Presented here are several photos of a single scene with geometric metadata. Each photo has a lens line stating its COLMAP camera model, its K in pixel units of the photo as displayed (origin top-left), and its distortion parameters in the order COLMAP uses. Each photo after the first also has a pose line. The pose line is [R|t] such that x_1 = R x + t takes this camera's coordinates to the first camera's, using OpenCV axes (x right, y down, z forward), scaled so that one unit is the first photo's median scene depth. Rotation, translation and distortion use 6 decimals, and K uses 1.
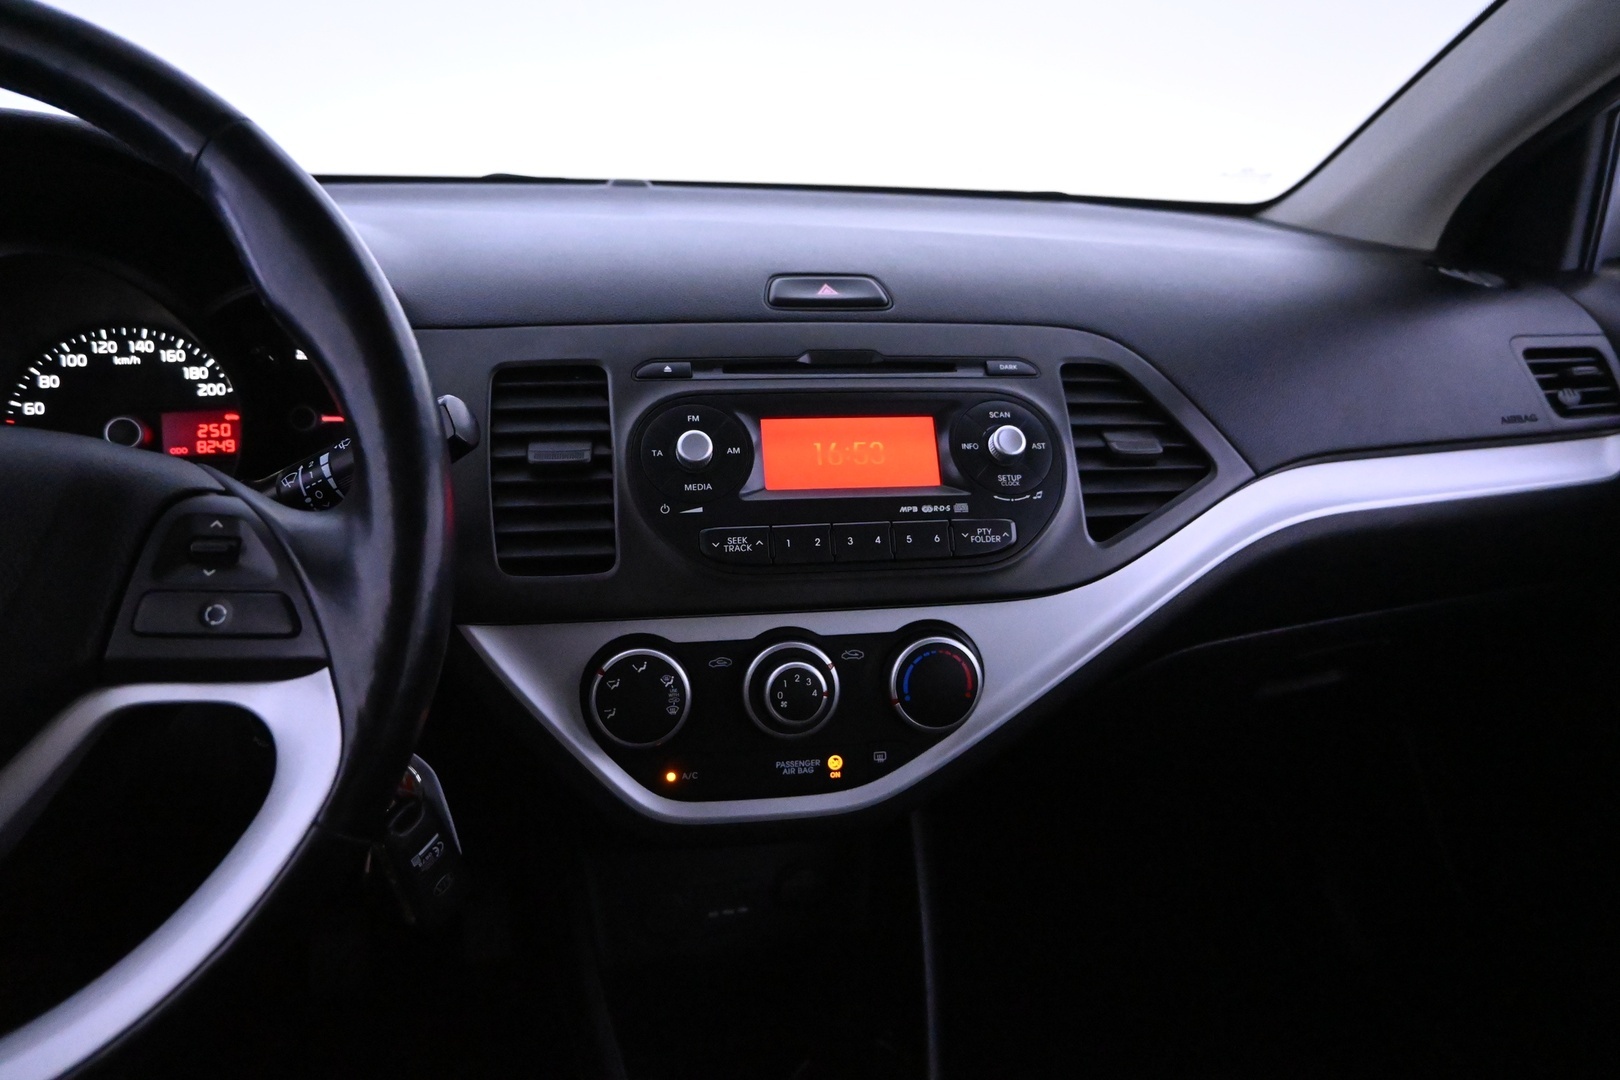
lens RADIAL K [[1231.3, 0, 811.0], [0, 1231.3, 492.9], [0, 0, 1]] dist [0.030163, -0.000289]
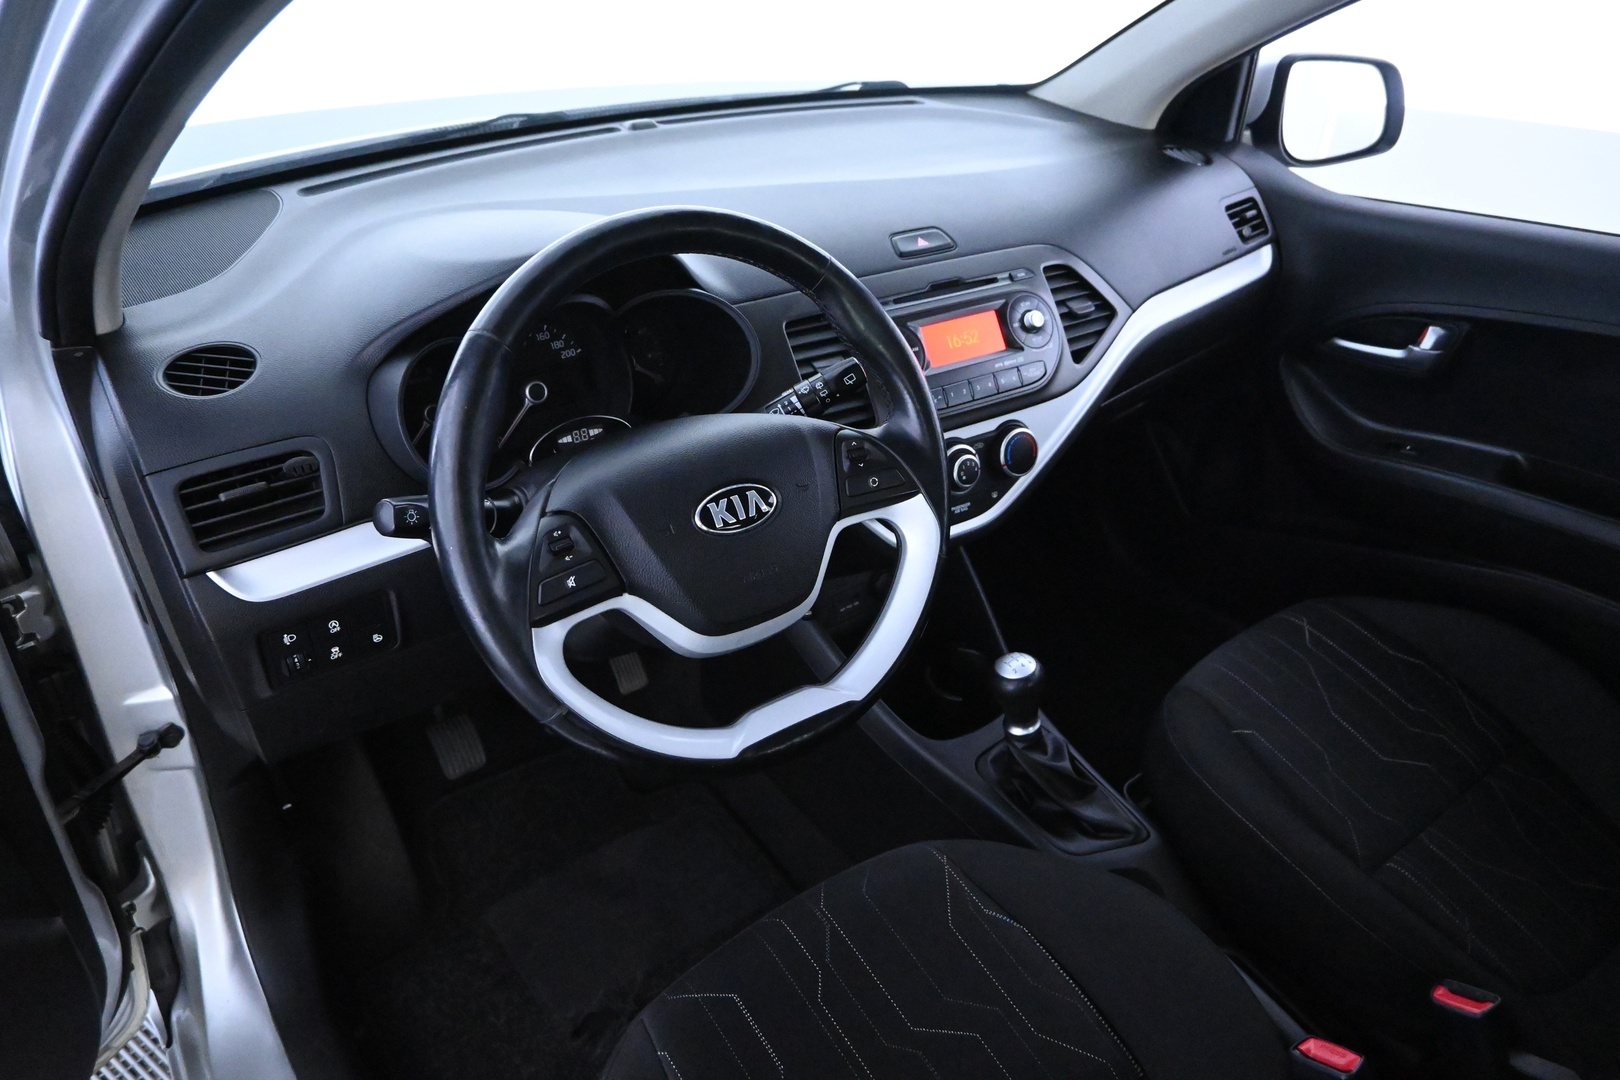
lens RADIAL K [[1263.7, 0, 814.1], [0, 1263.7, 575.8], [0, 0, 1]] dist [0.002146, 0.000432]
pose [[0.929648, -0.209167, 0.303322, -0.801835], [0.122505, 0.951875, 0.280938, -0.247386], [-0.347487, -0.224015, 0.910533, -0.705506]]
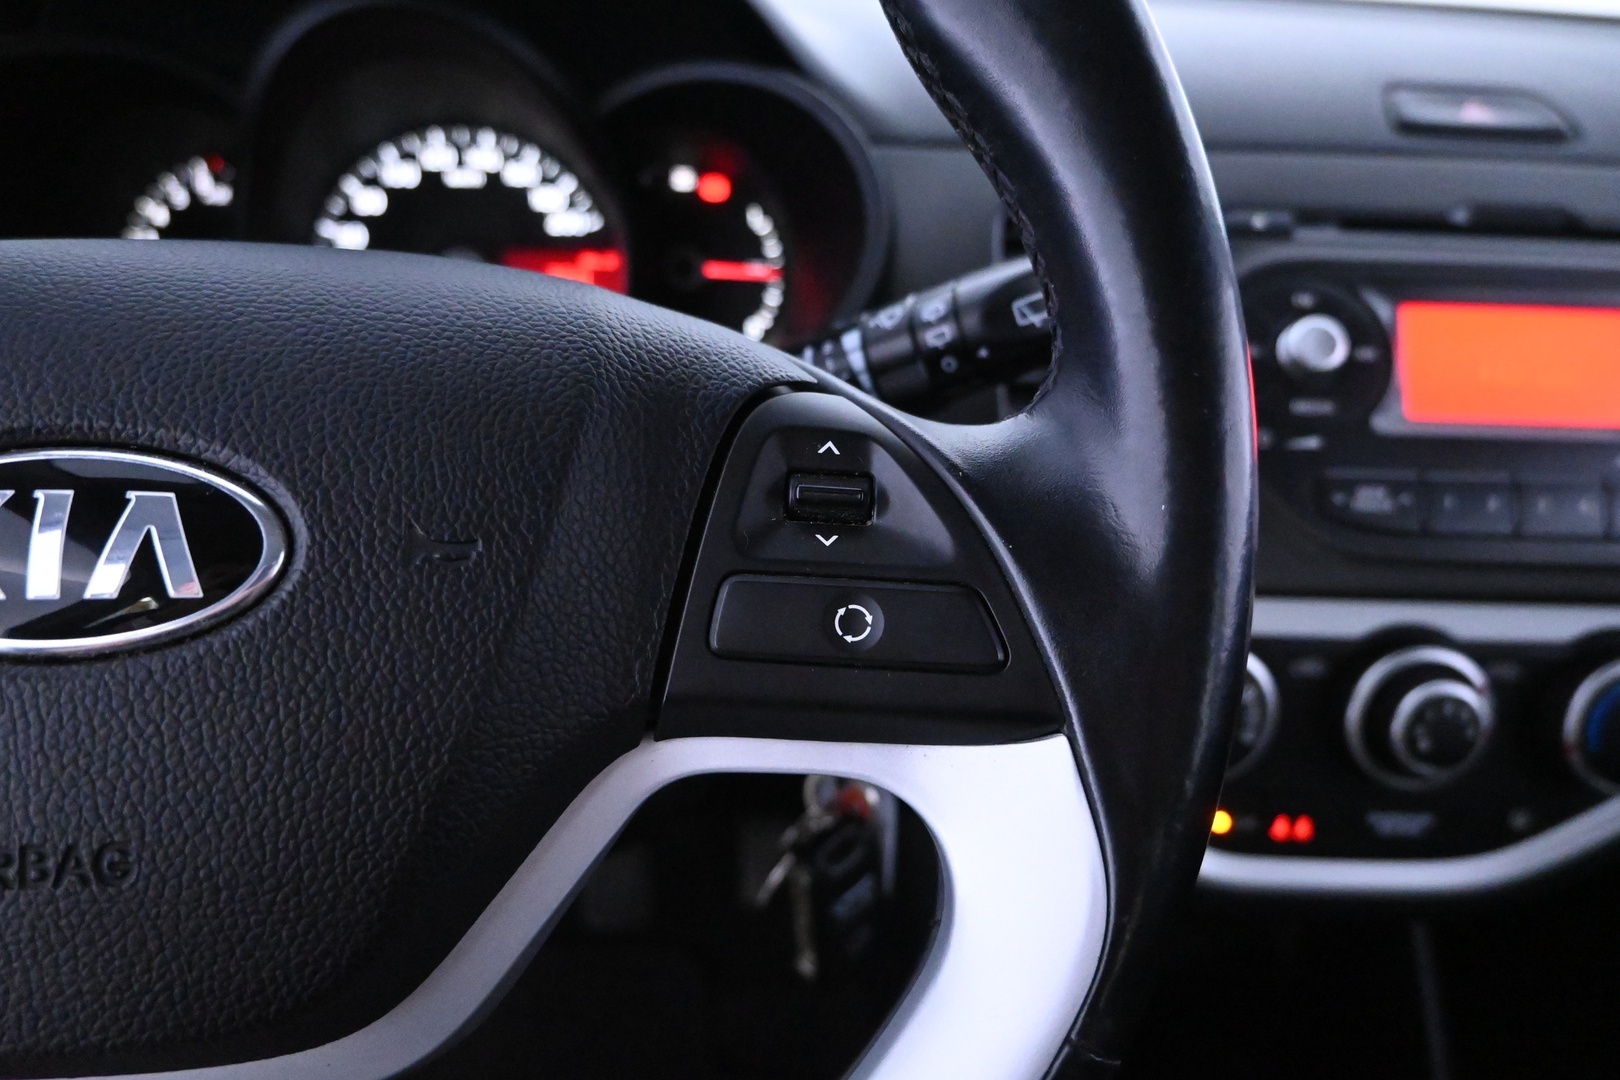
lens RADIAL K [[1263.7, 0, 814.1], [0, 1263.7, 575.8], [0, 0, 1]] dist [0.002146, 0.000432]
pose [[0.990673, 0.079725, -0.110506, -0.254652], [-0.062290, 0.986245, 0.153104, -0.002347], [0.121192, -0.144792, 0.982012, 0.271696]]
